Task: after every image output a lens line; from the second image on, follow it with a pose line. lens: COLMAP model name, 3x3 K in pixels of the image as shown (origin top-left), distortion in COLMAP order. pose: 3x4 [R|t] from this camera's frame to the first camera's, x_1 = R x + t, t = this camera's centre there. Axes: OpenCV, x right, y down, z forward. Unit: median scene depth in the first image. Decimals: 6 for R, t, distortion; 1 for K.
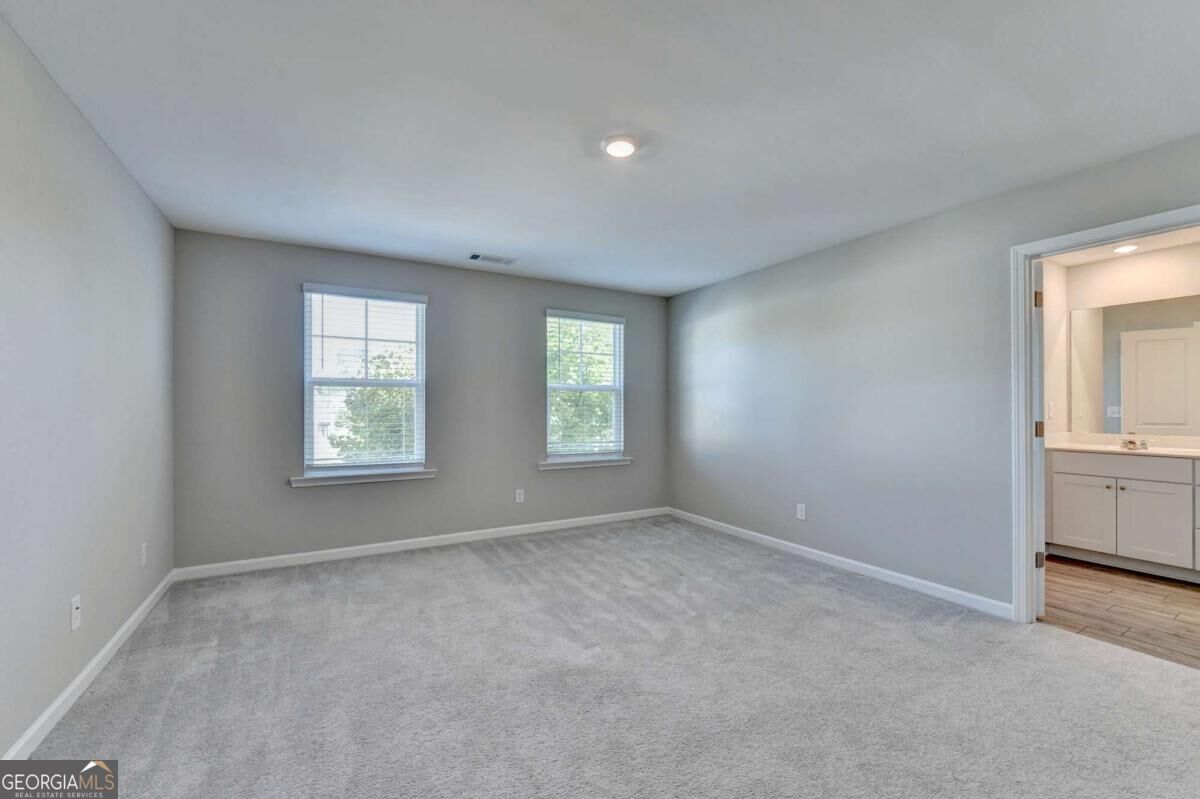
lens RADIAL K [[467.7, 0, 599.1], [0, 467.7, 402.9], [0, 0, 1]] dist [-0.008916, -0.000124]
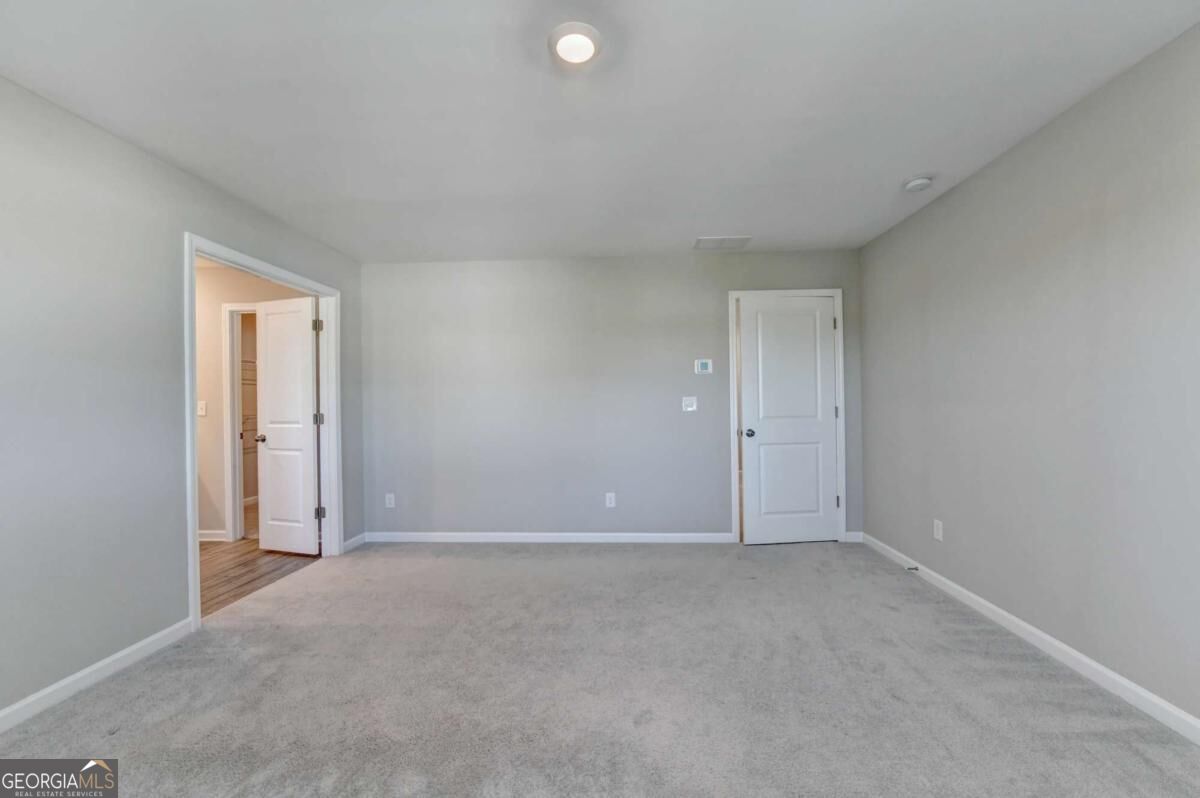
lens RADIAL K [[467.7, 0, 599.1], [0, 467.7, 402.4], [0, 0, 1]] dist [-0.008916, -0.000124]
pose [[-0.822510, 0.013438, 0.568592, -0.257307], [0.008934, 0.999903, -0.010708, 0.018569], [-0.568681, -0.003728, -0.822550, 1.051017]]
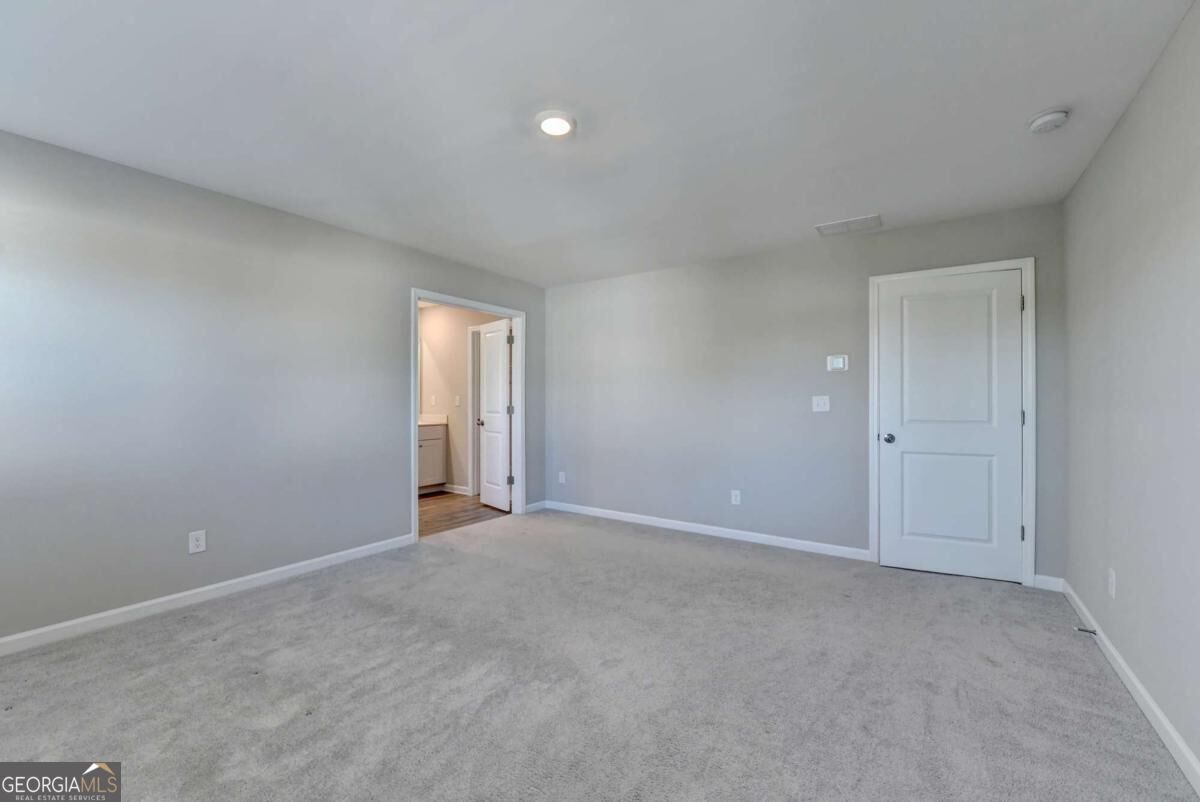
lens RADIAL K [[467.7, 0, 599.1], [0, 467.7, 404.4], [0, 0, 1]] dist [-0.008916, -0.000124]
pose [[-0.417998, -0.005199, 0.908433, -0.557896], [-0.010923, 0.999940, 0.000696, 0.017985], [-0.908382, -0.009632, -0.418030, 0.873687]]
